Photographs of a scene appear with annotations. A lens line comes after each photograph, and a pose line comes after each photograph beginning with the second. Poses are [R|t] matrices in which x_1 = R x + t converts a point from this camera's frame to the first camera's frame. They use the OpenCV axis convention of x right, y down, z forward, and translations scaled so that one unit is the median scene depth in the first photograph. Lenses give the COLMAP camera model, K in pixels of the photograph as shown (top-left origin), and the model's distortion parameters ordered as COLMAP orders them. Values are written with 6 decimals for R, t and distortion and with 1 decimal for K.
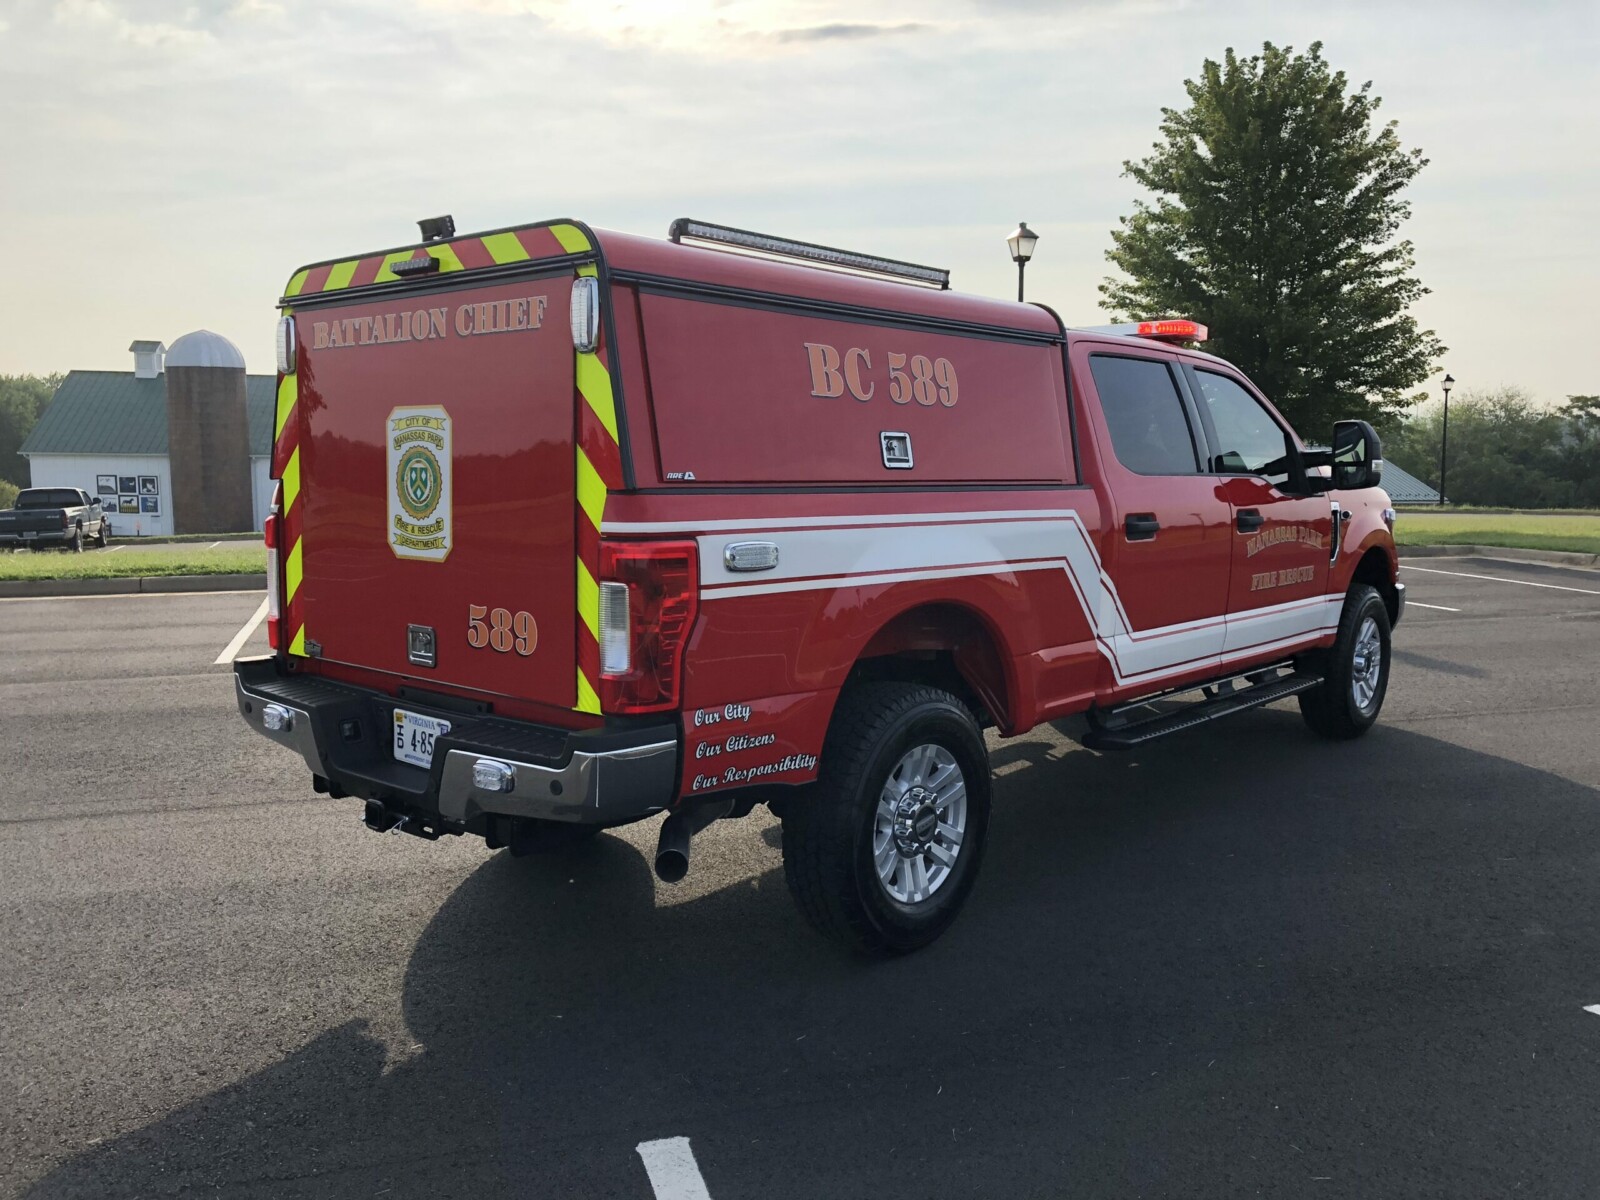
lens RADIAL K [[1308.1, 0, 800.8], [0, 1308.1, 605.7], [0, 0, 1]] dist [0.039722, -0.031432]
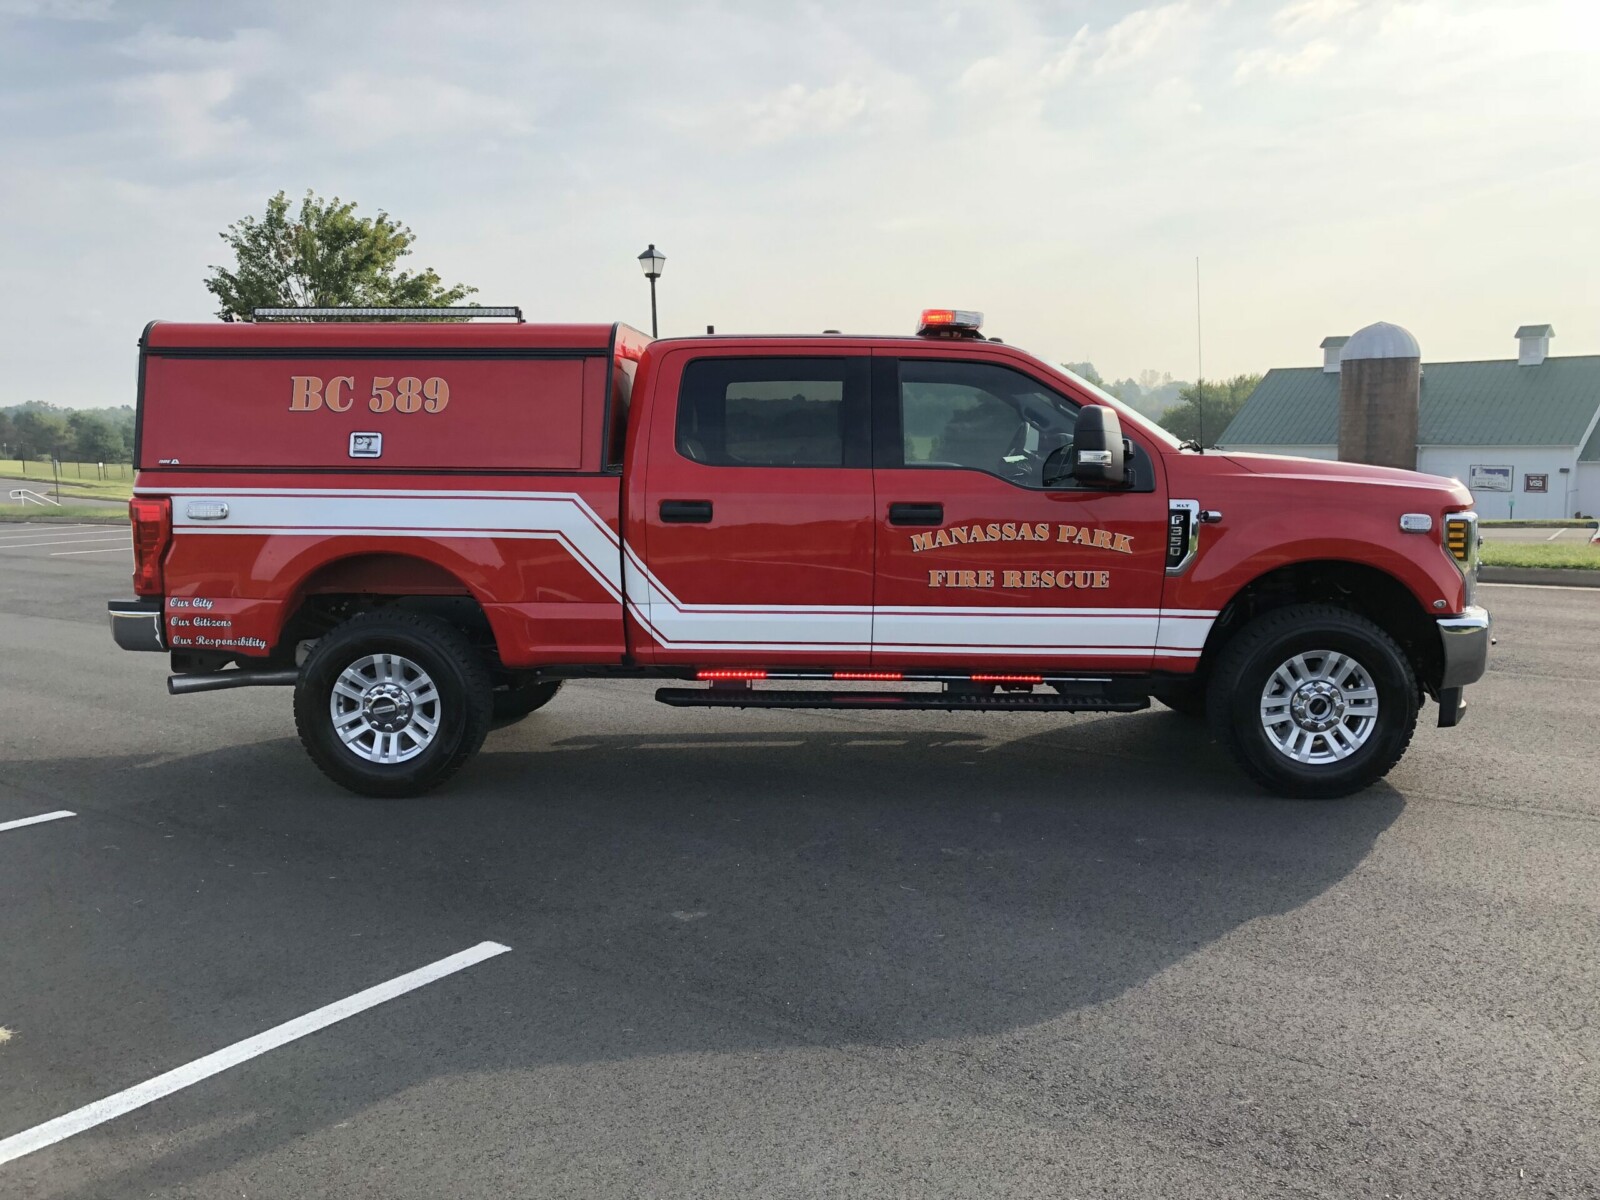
lens RADIAL K [[1308.1, 0, 795.2], [0, 1308.1, 586.7], [0, 0, 1]] dist [0.039722, -0.031432]
pose [[0.615805, 0.077339, -0.784094, 0.225550], [-0.082542, 0.996027, 0.033416, -0.007587], [0.783563, 0.044143, 0.619742, 0.071675]]
